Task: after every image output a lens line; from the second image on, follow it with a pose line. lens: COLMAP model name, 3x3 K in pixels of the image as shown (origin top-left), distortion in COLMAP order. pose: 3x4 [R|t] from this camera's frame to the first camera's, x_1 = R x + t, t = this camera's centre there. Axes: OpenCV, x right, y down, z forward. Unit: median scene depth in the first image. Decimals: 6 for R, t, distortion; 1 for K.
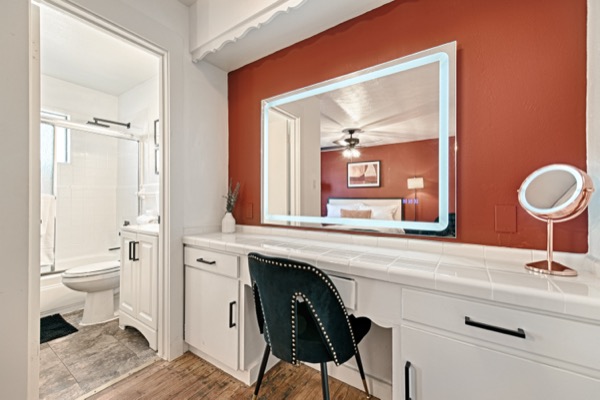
lens RADIAL K [[247.3, 0, 300.0], [0, 247.3, 200.0], [0, 0, 1]] dist [0.016337, 0.000037]
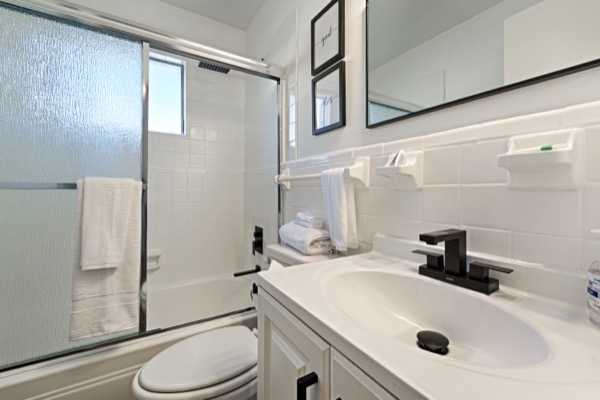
lens RADIAL K [[247.3, 0, 300.0], [0, 247.3, 200.0], [0, 0, 1]] dist [0.016337, 0.000037]
pose [[0.912888, 0.018916, -0.407772, -0.650126], [-0.009398, 0.999635, 0.025333, 0.007538], [0.408102, -0.019294, 0.912732, 0.895585]]
